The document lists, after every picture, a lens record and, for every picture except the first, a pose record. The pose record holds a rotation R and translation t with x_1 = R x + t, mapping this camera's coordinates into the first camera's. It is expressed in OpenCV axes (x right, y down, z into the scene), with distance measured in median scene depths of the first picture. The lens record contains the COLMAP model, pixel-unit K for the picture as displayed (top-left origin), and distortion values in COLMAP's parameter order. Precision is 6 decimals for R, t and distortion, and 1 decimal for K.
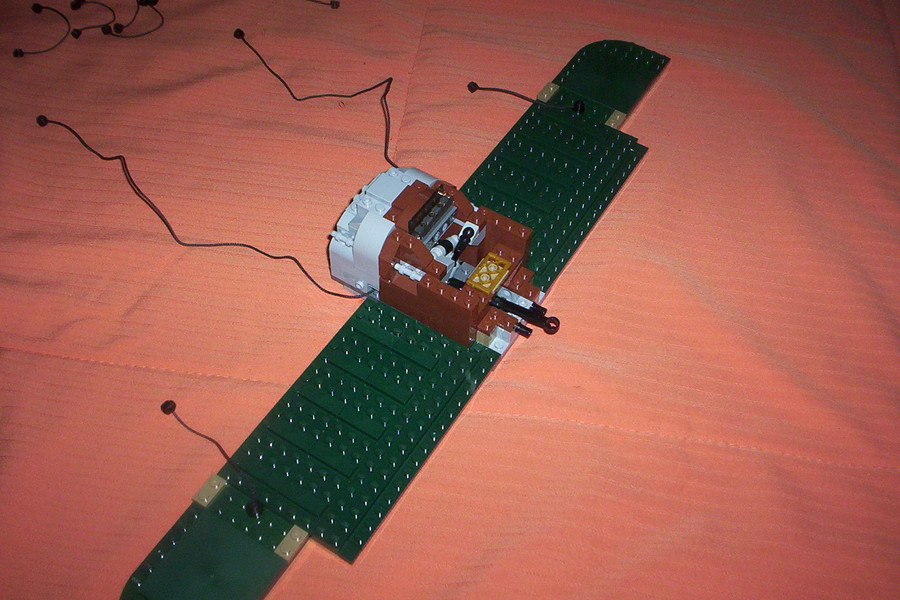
lens RADIAL K [[992.6, 0, 450.0], [0, 992.6, 300.0], [0, 0, 1]] dist [-0.004355, -0.160657]
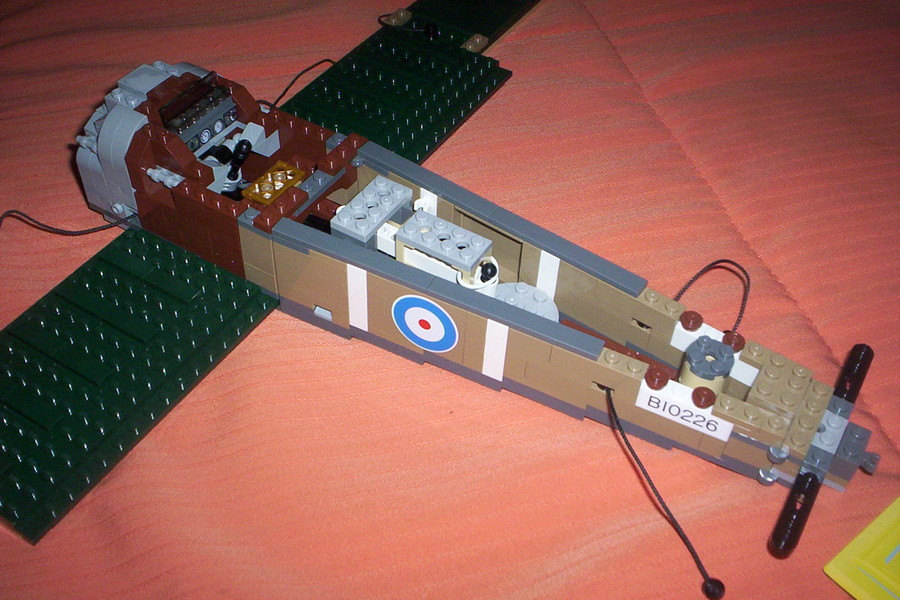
lens RADIAL K [[992.6, 0, 450.0], [0, 992.6, 300.0], [0, 0, 1]] dist [-0.004355, -0.160657]
pose [[0.999730, -0.019687, -0.012307, 0.182811], [0.018000, 0.992034, -0.124681, 0.161474], [0.014663, 0.124425, 0.992121, 0.245501]]
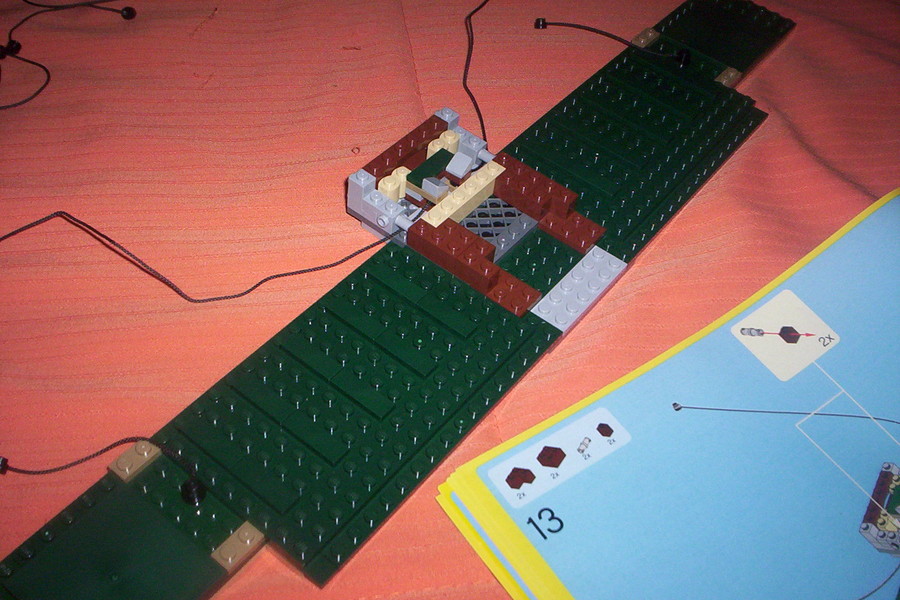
lens RADIAL K [[992.6, 0, 450.0], [0, 992.6, 300.0], [0, 0, 1]] dist [-0.004355, -0.160657]
pose [[0.993023, 0.113668, -0.031368, -0.010820], [-0.115789, 0.990279, -0.077068, 0.097813], [0.022303, 0.080162, 0.996532, 0.266644]]
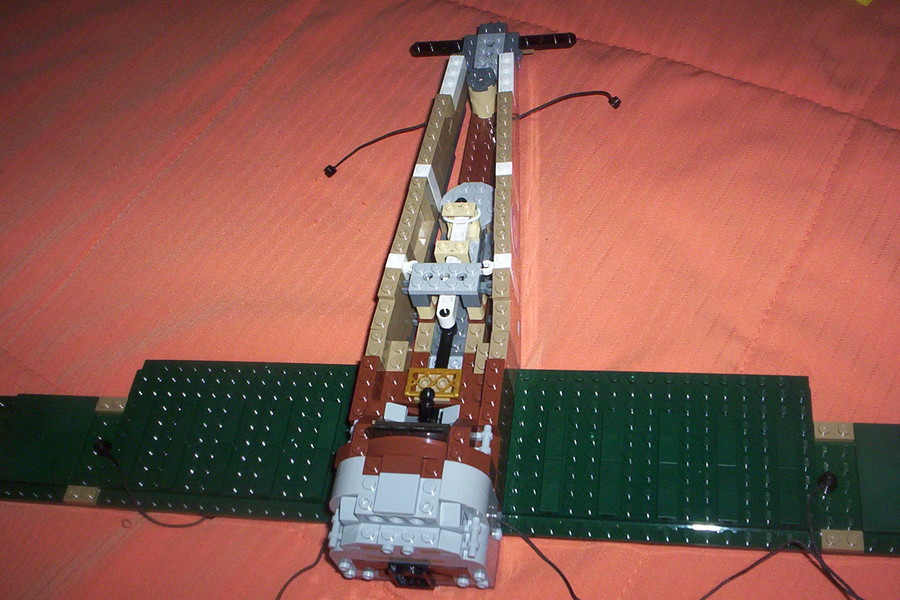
lens RADIAL K [[964.8, 0, 450.0], [0, 964.8, 300.0], [0, 0, 1]] dist [-0.022005, -0.022366]
pose [[-0.417342, -0.723587, 0.549770, -0.360179], [0.814918, -0.030266, 0.578786, -0.480674], [-0.402163, 0.689569, 0.602295, 0.456177]]
